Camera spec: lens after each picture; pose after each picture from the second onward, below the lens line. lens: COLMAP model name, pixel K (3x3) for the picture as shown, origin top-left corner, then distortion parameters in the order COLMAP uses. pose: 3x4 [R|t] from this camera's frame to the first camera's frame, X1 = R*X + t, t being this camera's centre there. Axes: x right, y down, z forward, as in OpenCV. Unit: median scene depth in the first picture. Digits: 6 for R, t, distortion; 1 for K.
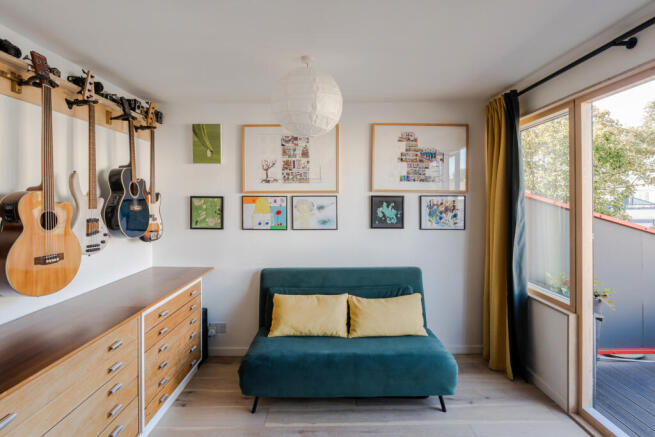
lens RADIAL K [[324.2, 0, 327.0], [0, 324.2, 203.2], [0, 0, 1]] dist [-0.009485, -0.000127]
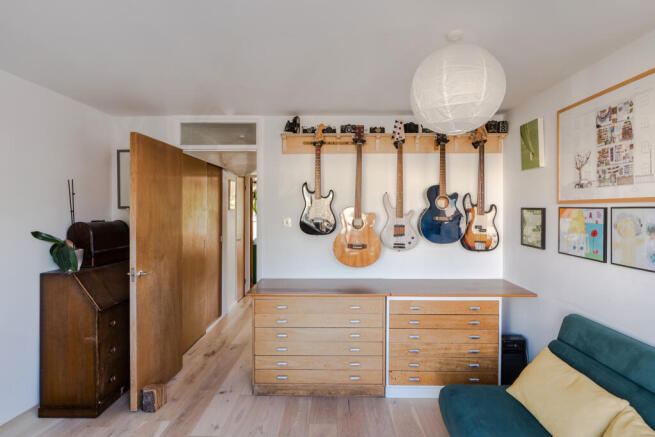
lens RADIAL K [[349.1, 0, 328.4], [0, 349.1, 215.3], [0, 0, 1]] dist [-0.000816, -0.000227]
pose [[0.001214, 0.020618, -0.999787, 0.543069], [-0.013666, 0.999694, 0.020599, -0.013822], [0.999906, 0.013638, 0.001495, 0.480390]]
